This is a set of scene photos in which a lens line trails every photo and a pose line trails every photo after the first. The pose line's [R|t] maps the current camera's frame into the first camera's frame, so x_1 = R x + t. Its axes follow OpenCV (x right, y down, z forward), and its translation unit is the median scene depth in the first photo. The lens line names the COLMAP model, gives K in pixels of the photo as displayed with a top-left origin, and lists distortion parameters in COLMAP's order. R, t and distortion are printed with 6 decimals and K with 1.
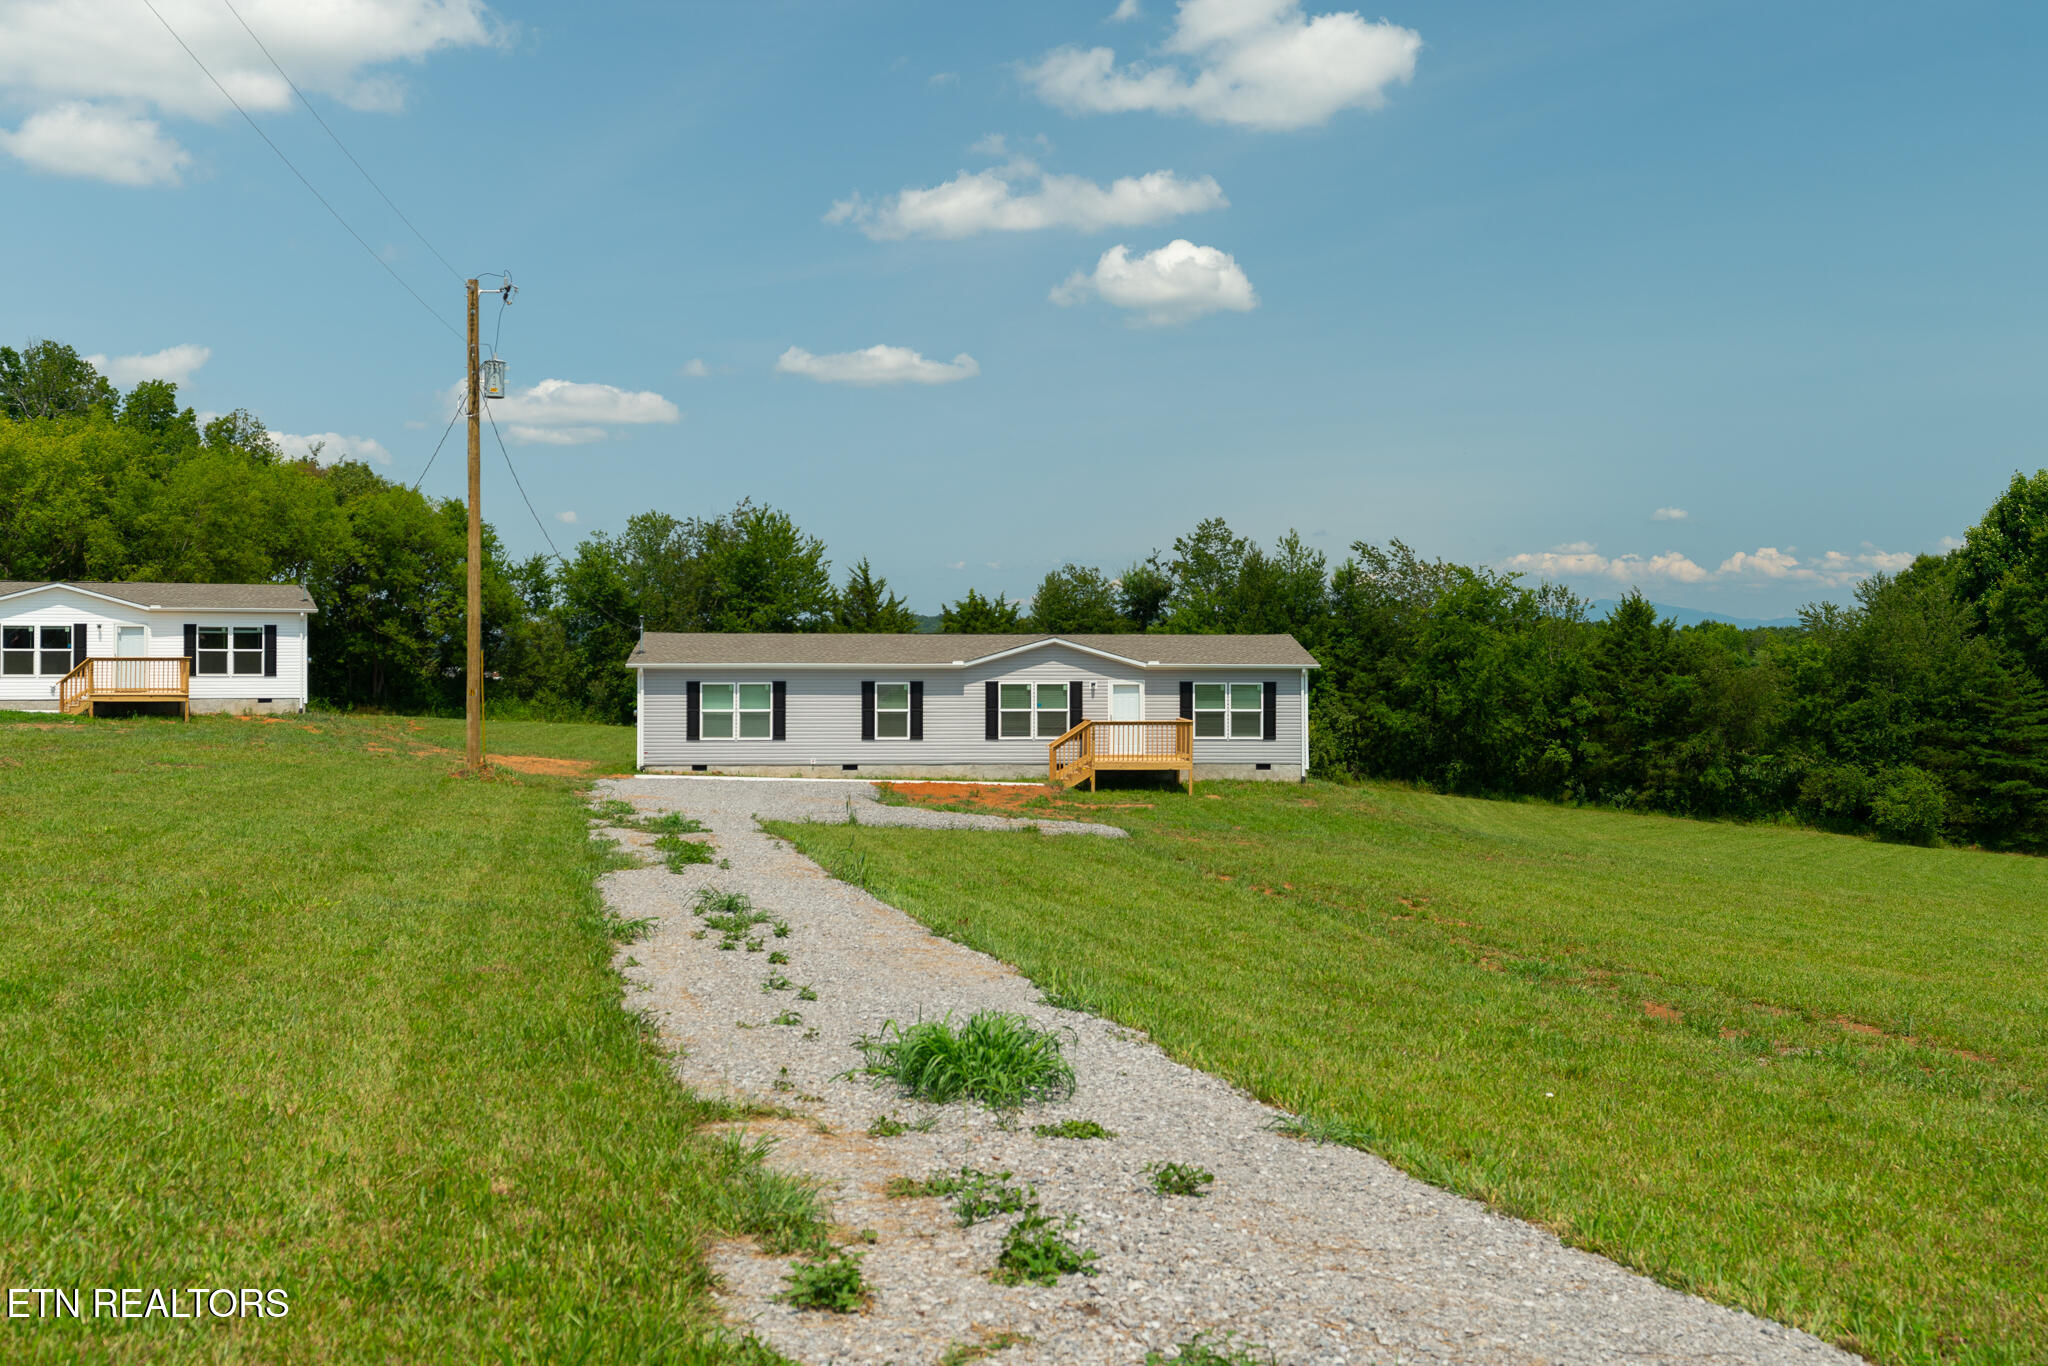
lens RADIAL K [[2088.0, 0, 1024.0], [0, 2088.0, 683.0], [0, 0, 1]] dist [-0.004047, -0.003386]
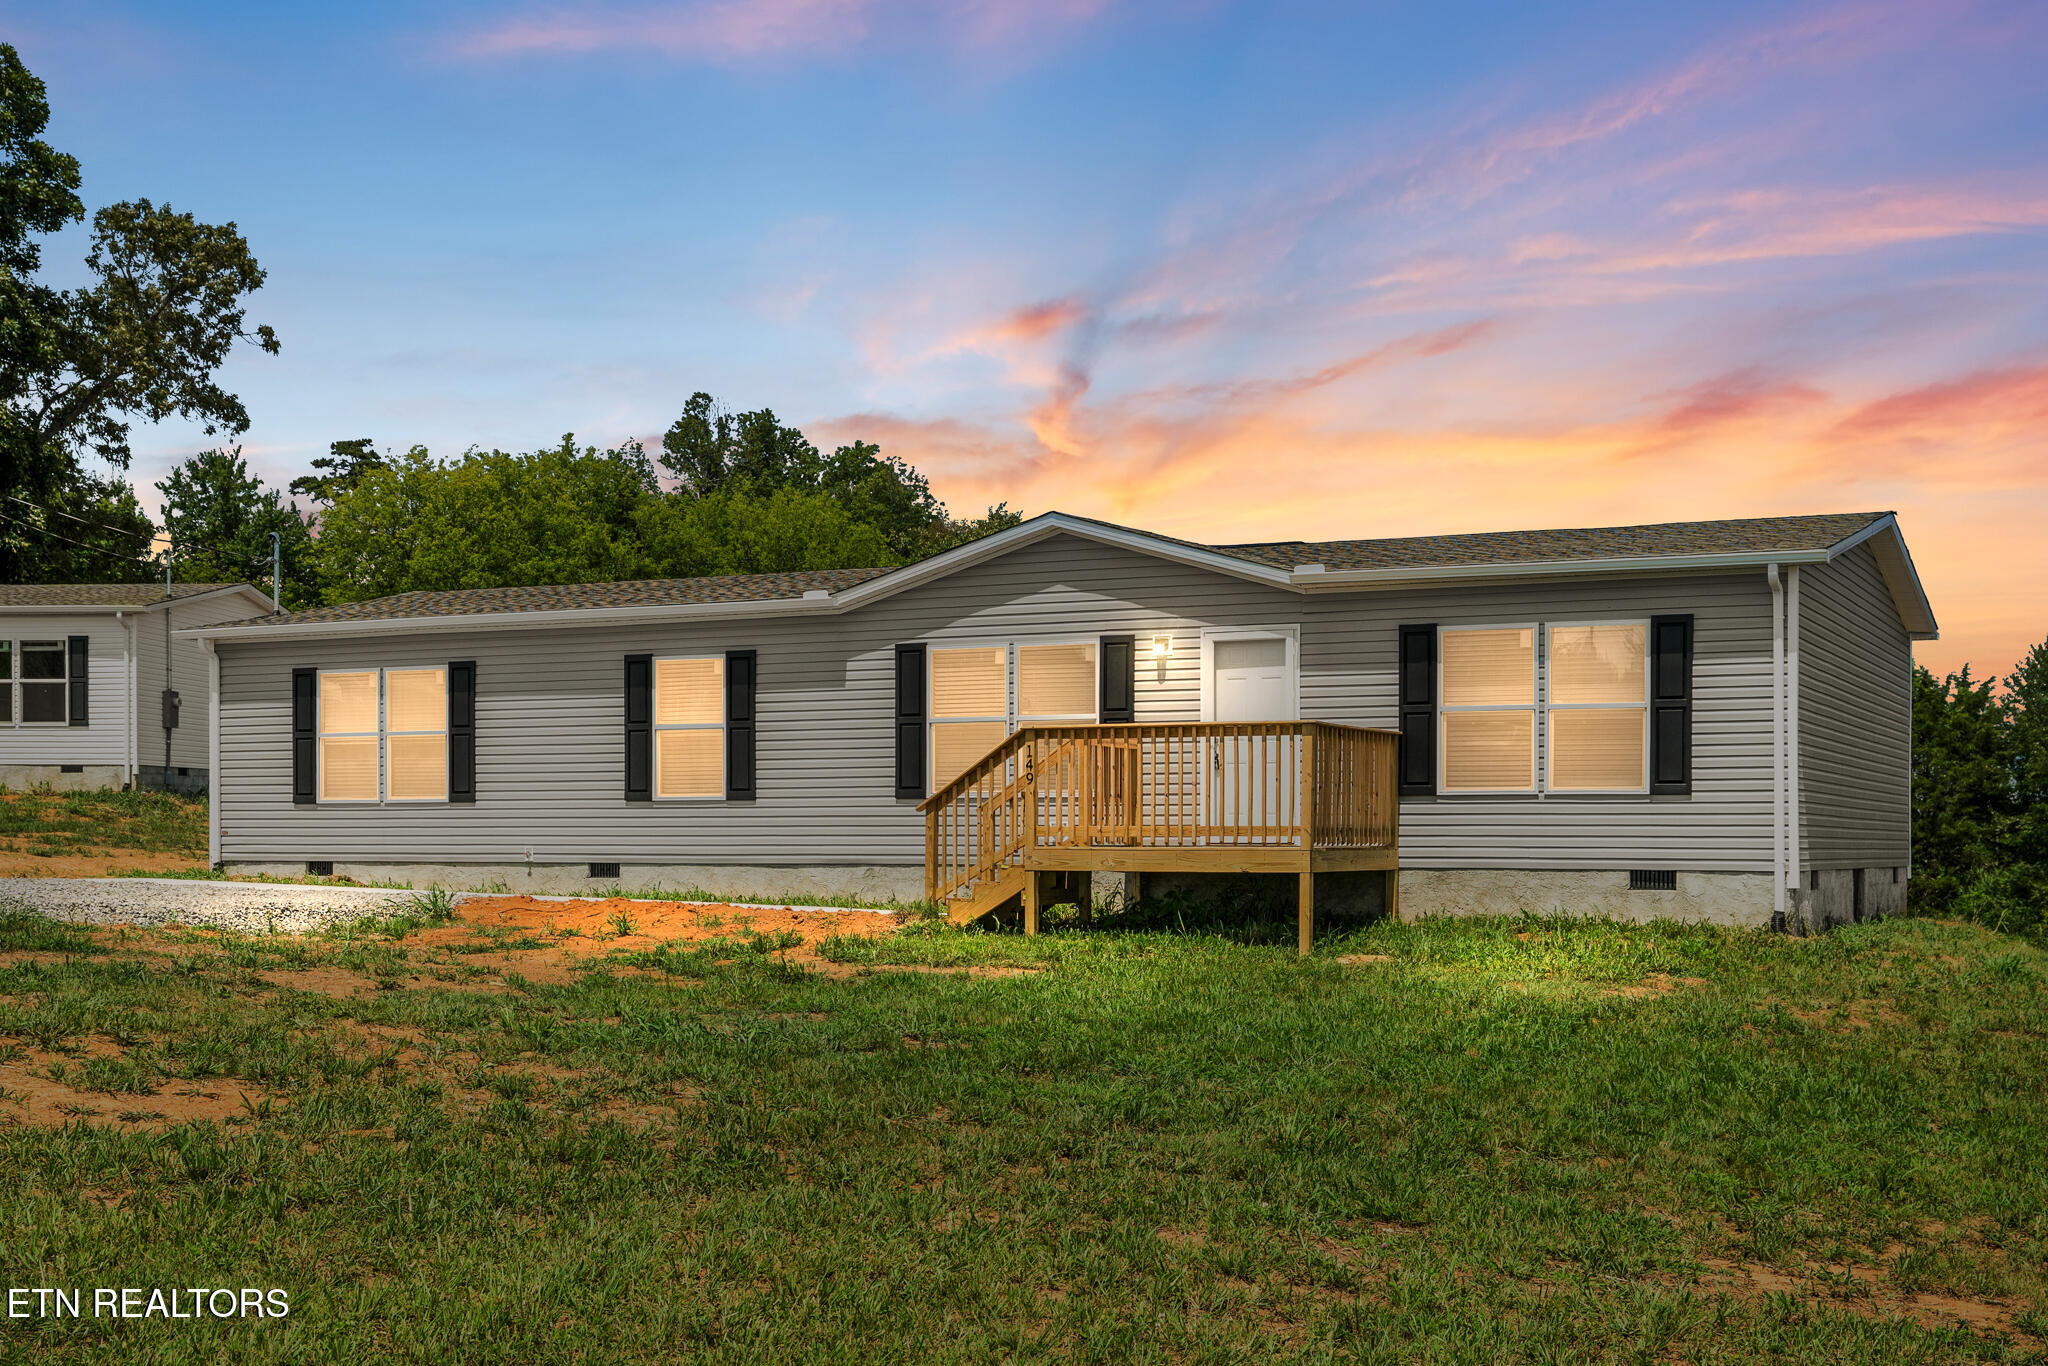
lens RADIAL K [[2432.5, 0, 1024.0], [0, 2432.5, 683.0], [0, 0, 1]] dist [-0.004198, -0.019780]
pose [[0.858368, -0.034361, -0.511882, 0.223802], [-0.009419, 0.996531, -0.082690, 0.041778], [0.512947, 0.075800, 0.855067, 0.629980]]
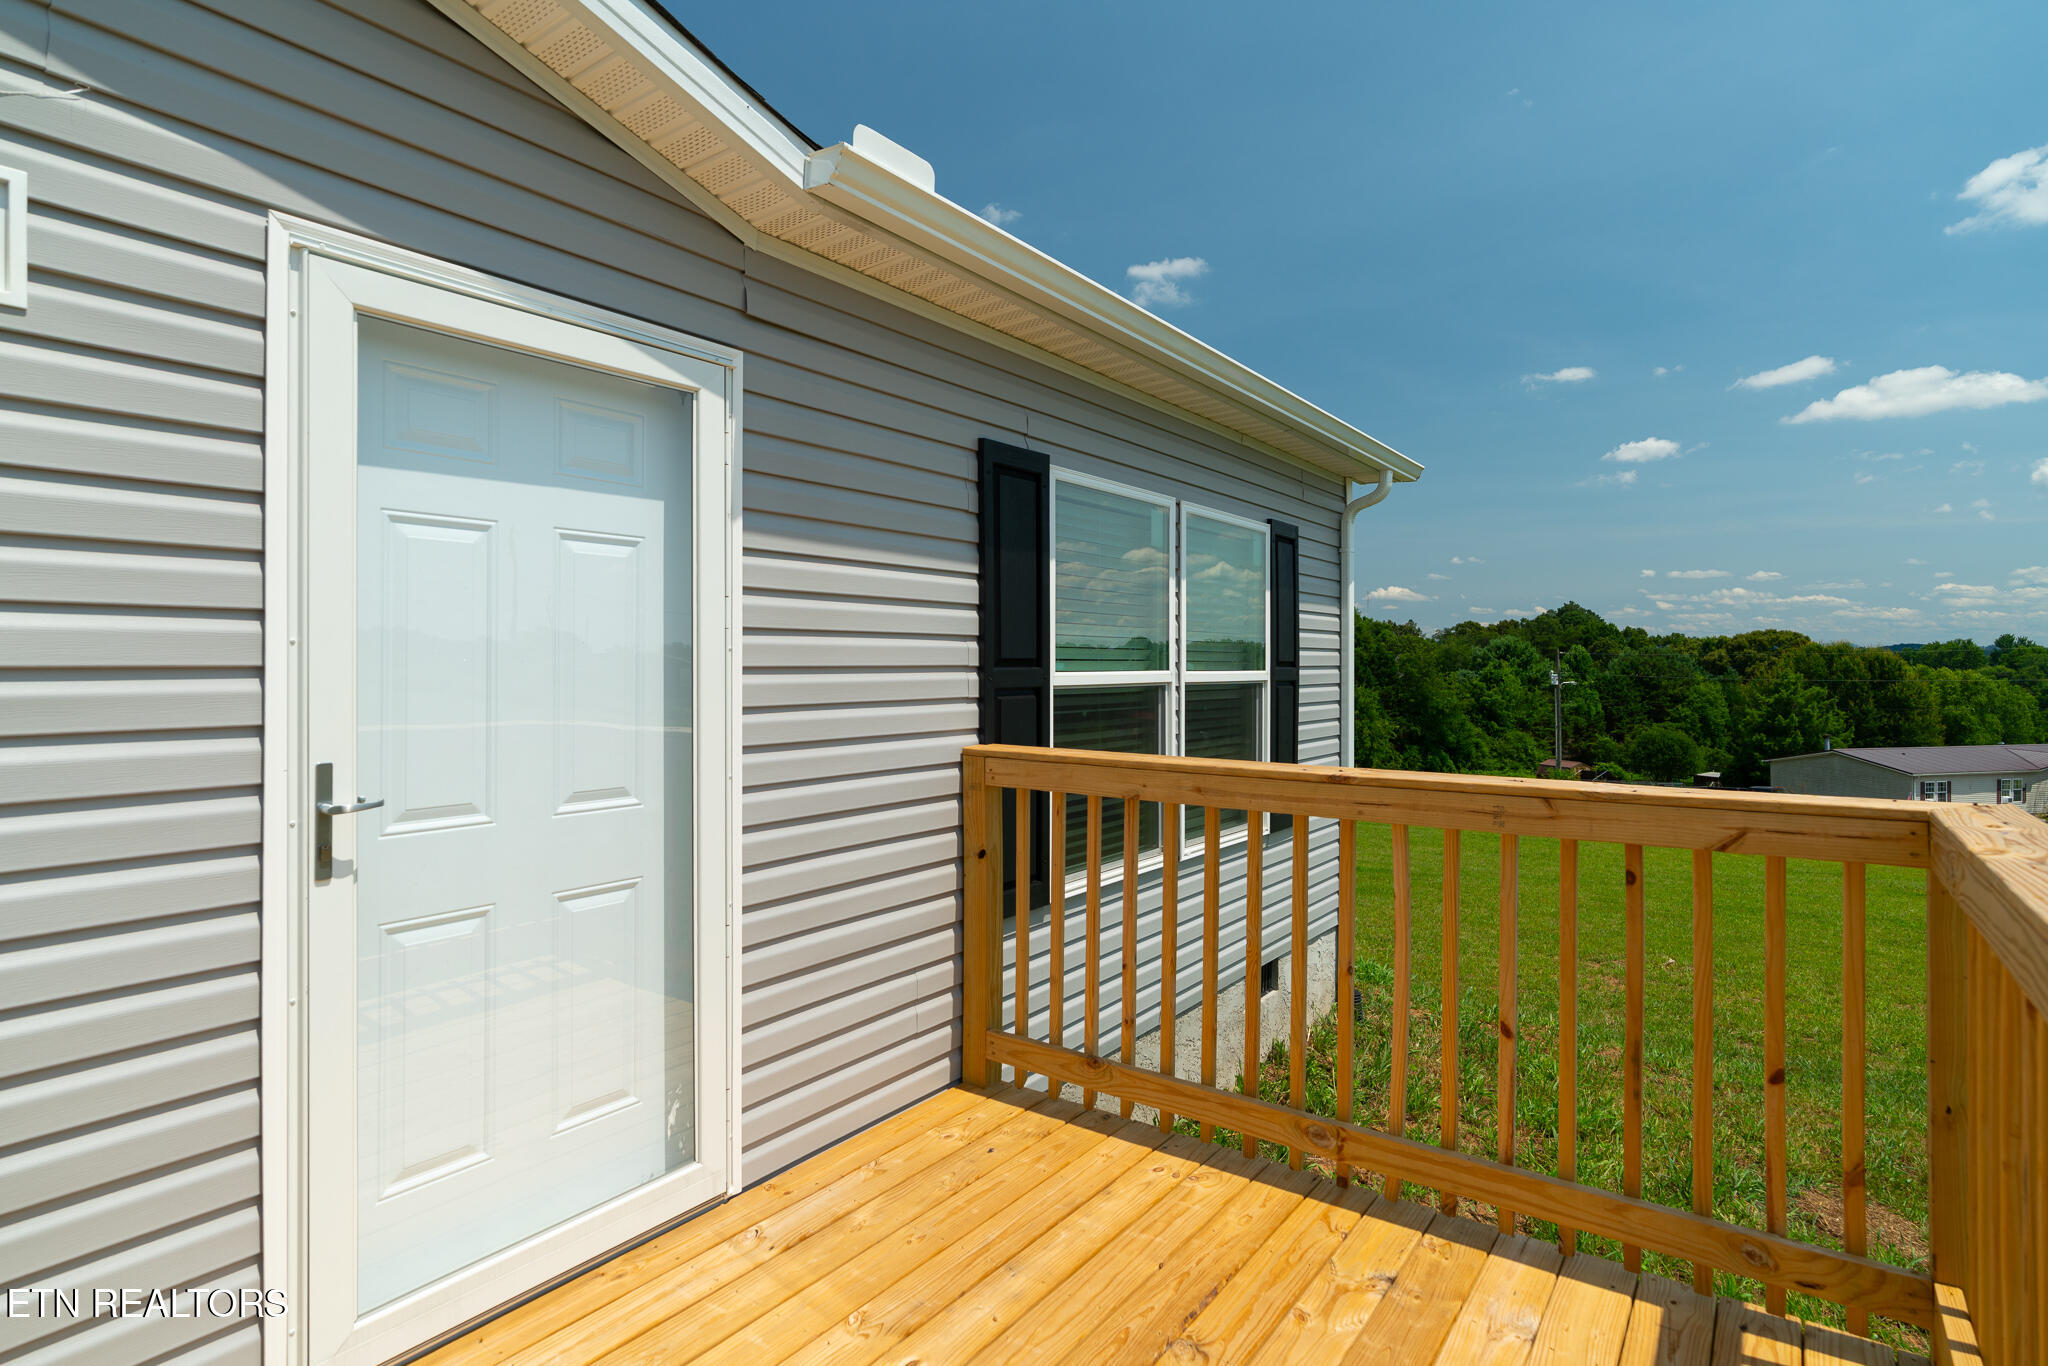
lens RADIAL K [[1062.7, 0, 1024.0], [0, 1062.7, 683.0], [0, 0, 1]] dist [-0.001610, -0.000205]
pose [[0.642447, -0.014770, 0.766188, 0.029844], [0.013716, 0.999876, 0.007774, 0.012657], [-0.766207, 0.005515, 0.642570, 0.957370]]
